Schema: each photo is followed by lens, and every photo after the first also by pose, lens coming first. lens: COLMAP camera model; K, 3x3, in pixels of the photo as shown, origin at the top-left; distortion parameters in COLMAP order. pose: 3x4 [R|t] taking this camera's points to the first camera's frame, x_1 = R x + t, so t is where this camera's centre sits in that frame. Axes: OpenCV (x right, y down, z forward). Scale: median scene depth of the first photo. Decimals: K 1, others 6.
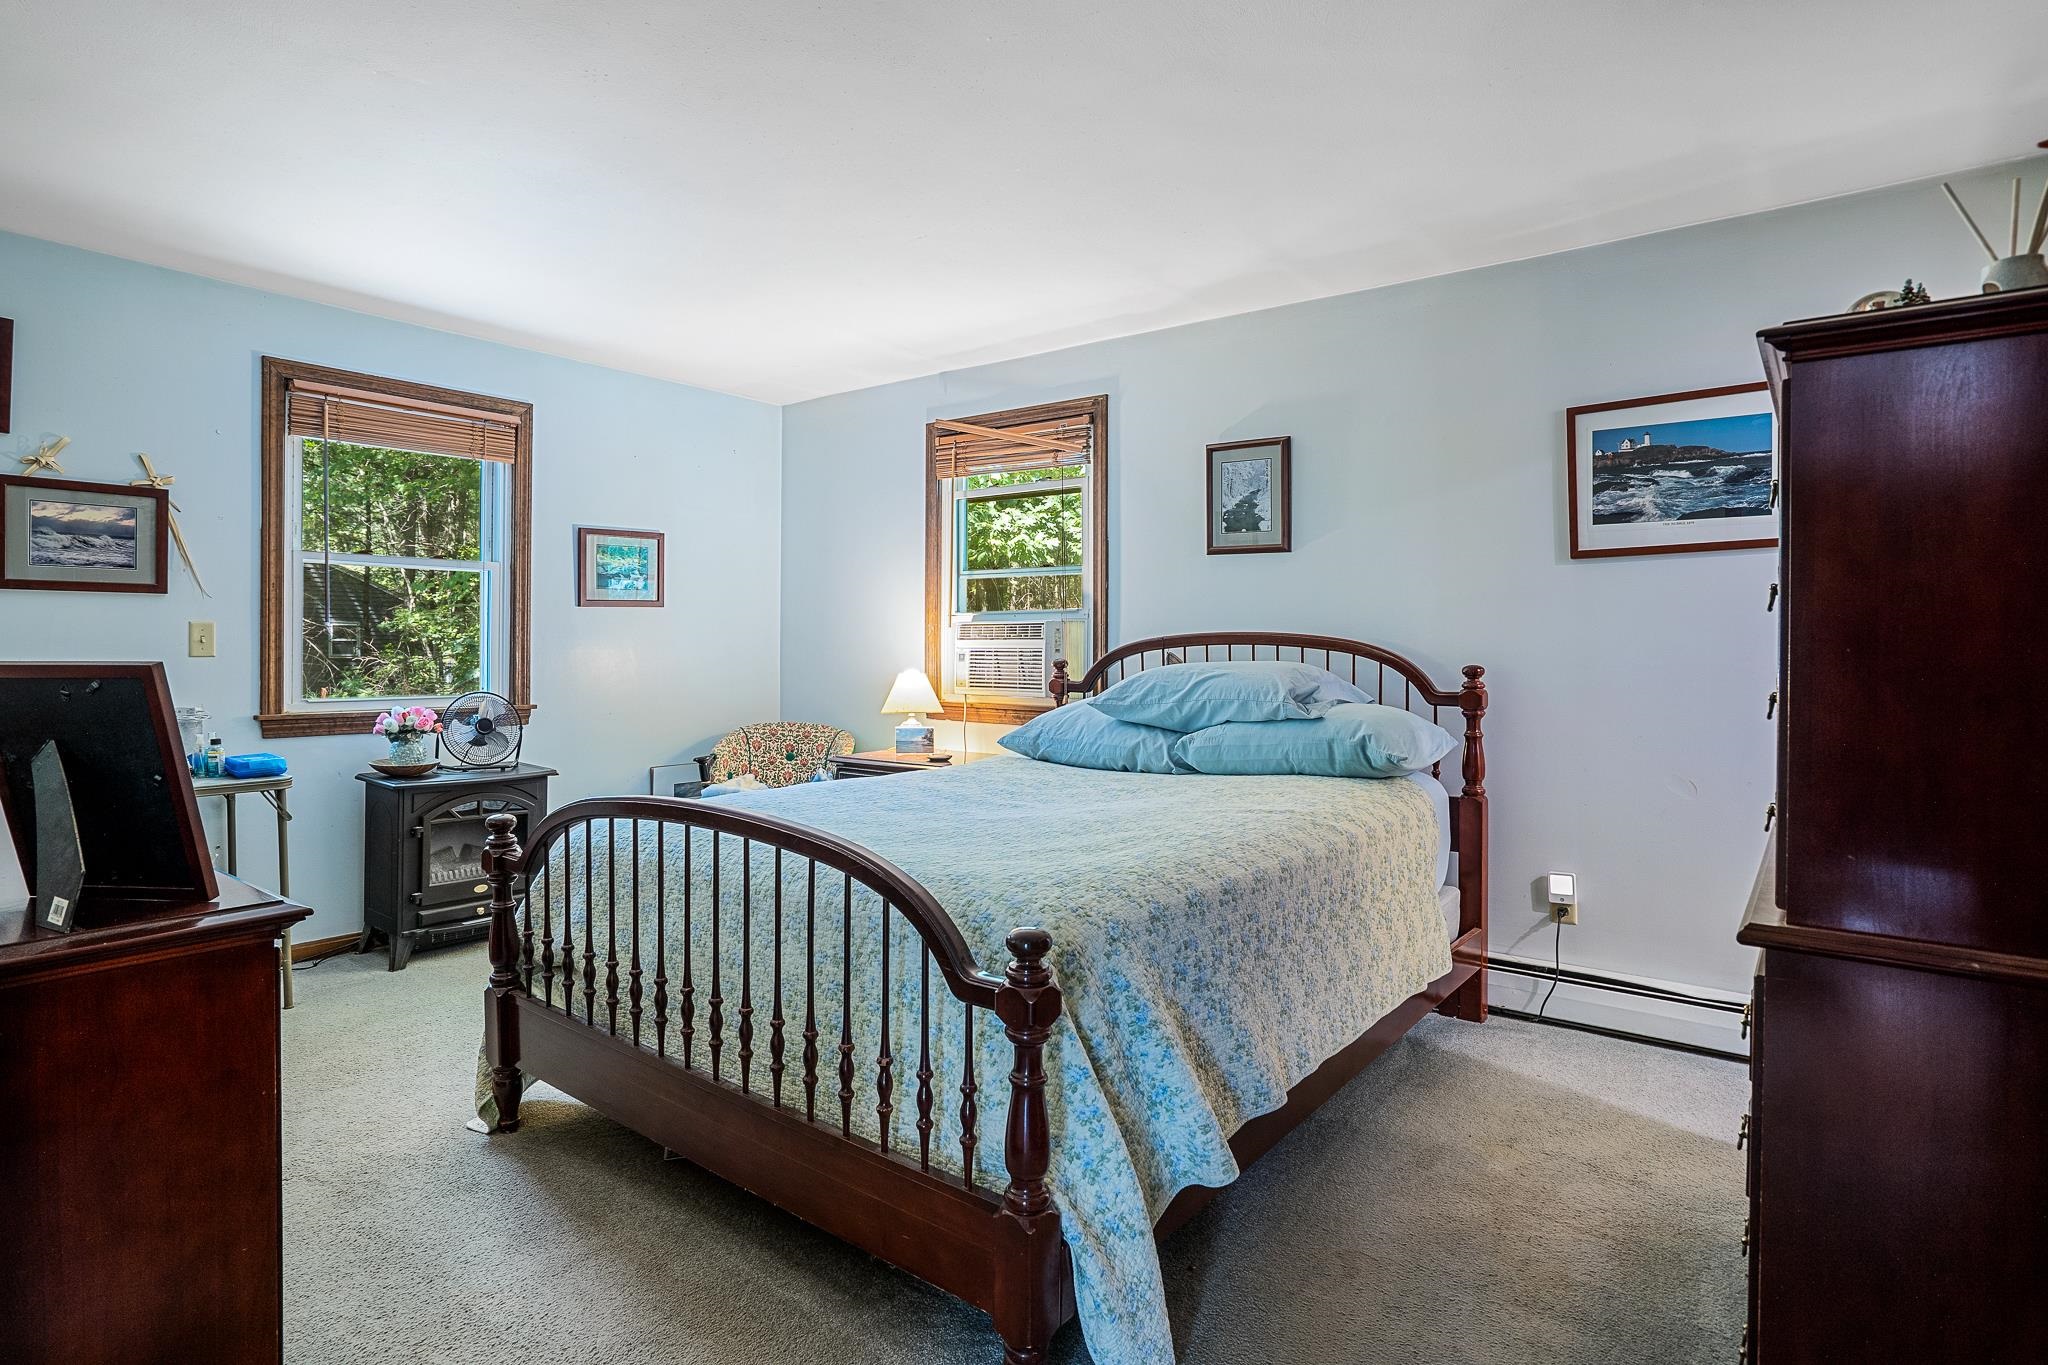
lens RADIAL K [[1057.8, 0, 1020.2], [0, 1057.8, 683.6], [0, 0, 1]] dist [-0.048519, 0.026543]
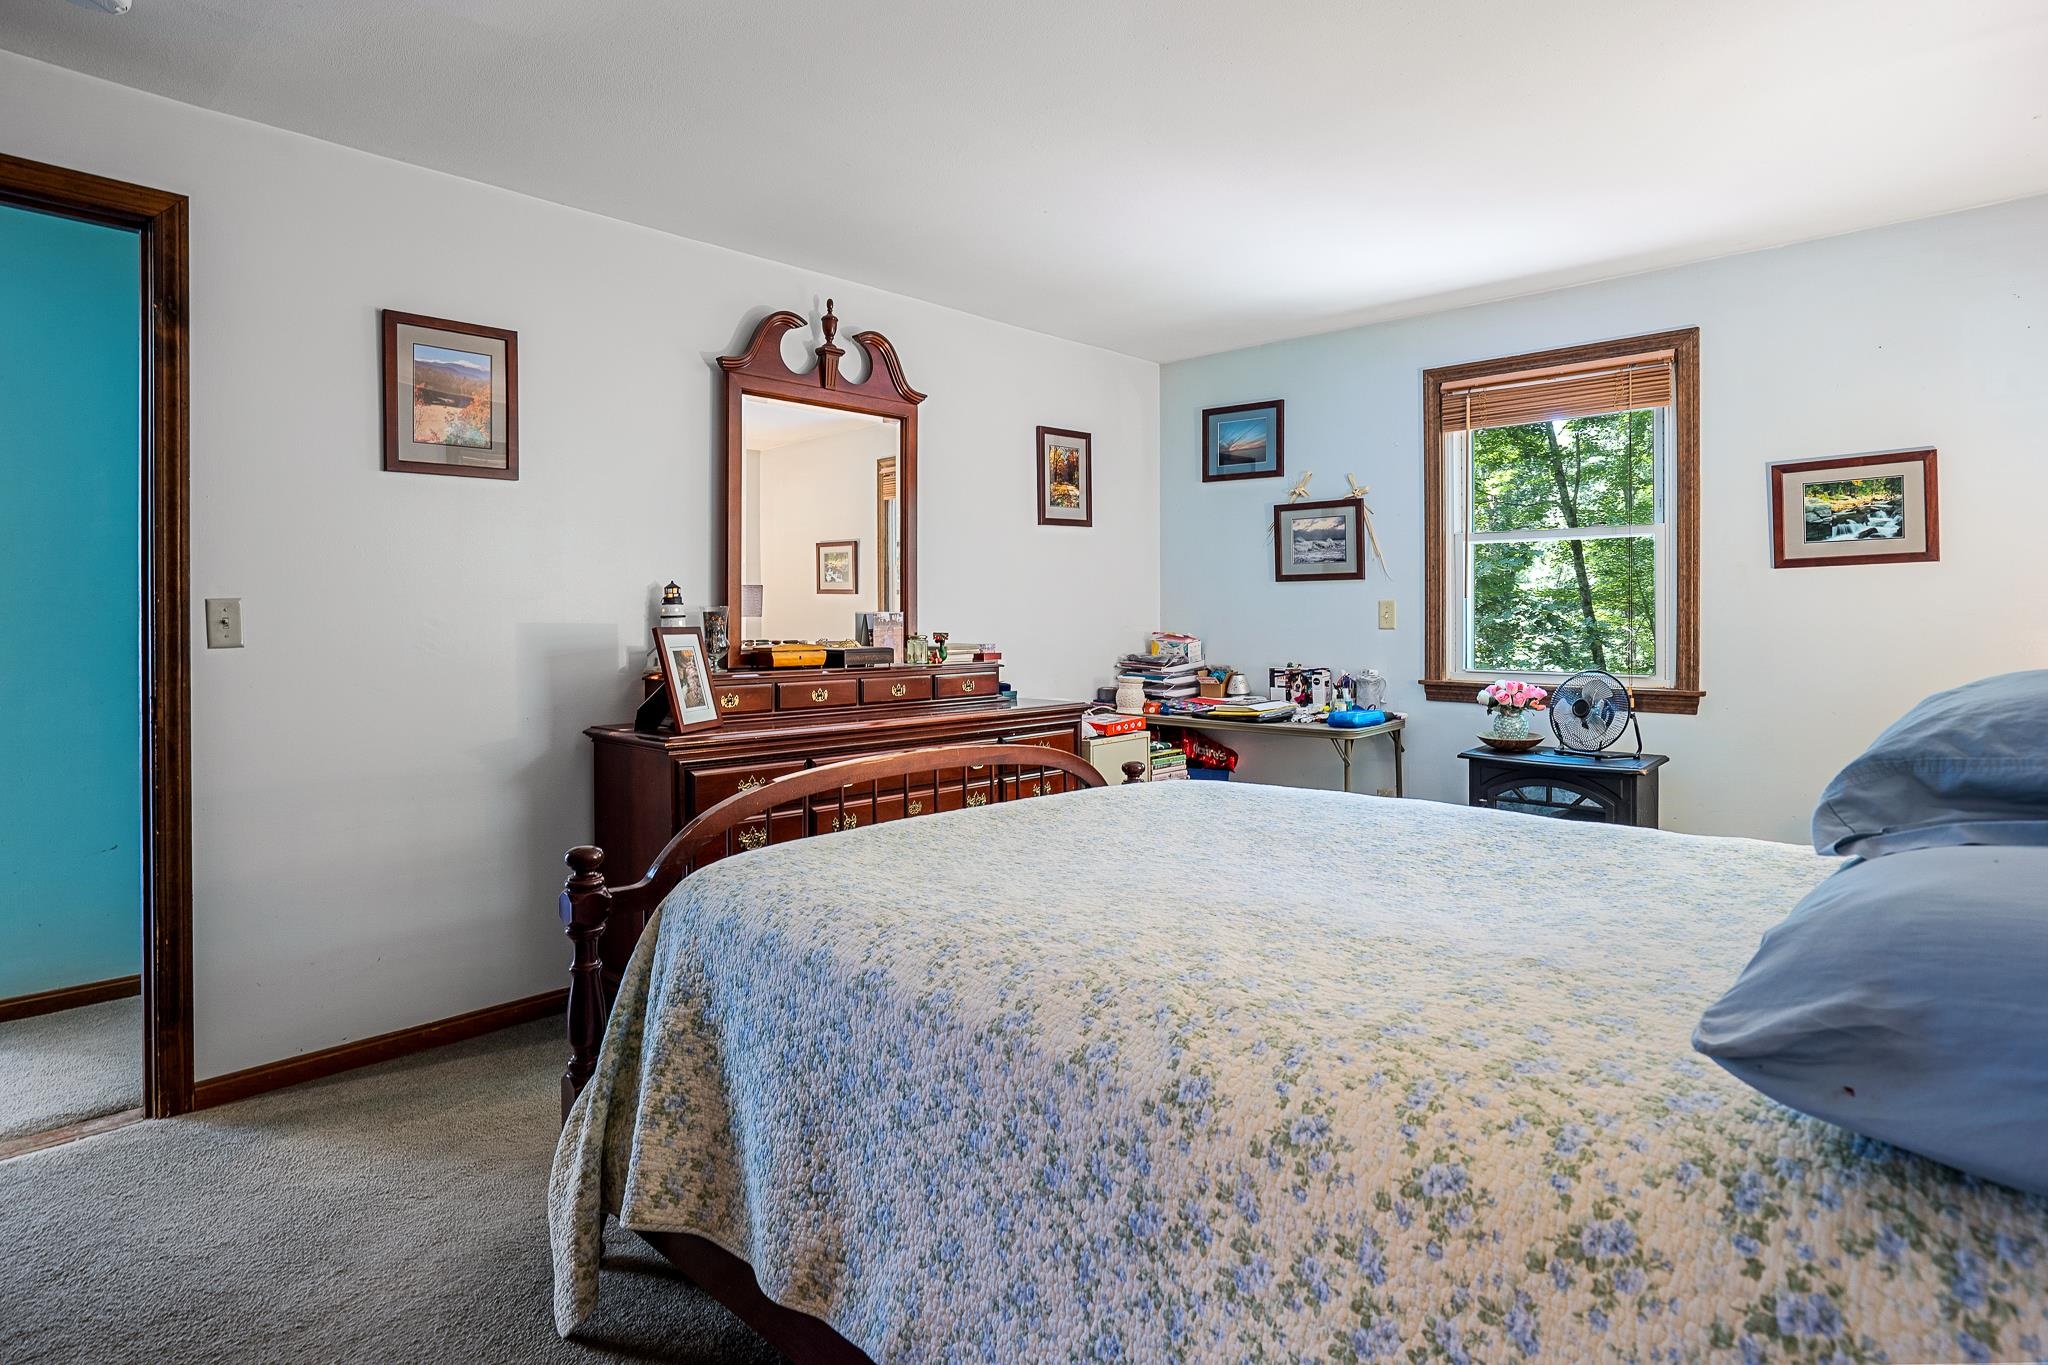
lens RADIAL K [[1057.8, 0, 1020.2], [0, 1057.8, 683.6], [0, 0, 1]] dist [-0.048519, 0.026543]
pose [[-0.081201, 0.058247, -0.994994, 0.437676], [-0.033170, 0.997580, 0.061105, -0.020304], [0.996146, 0.037966, -0.079072, 0.588107]]
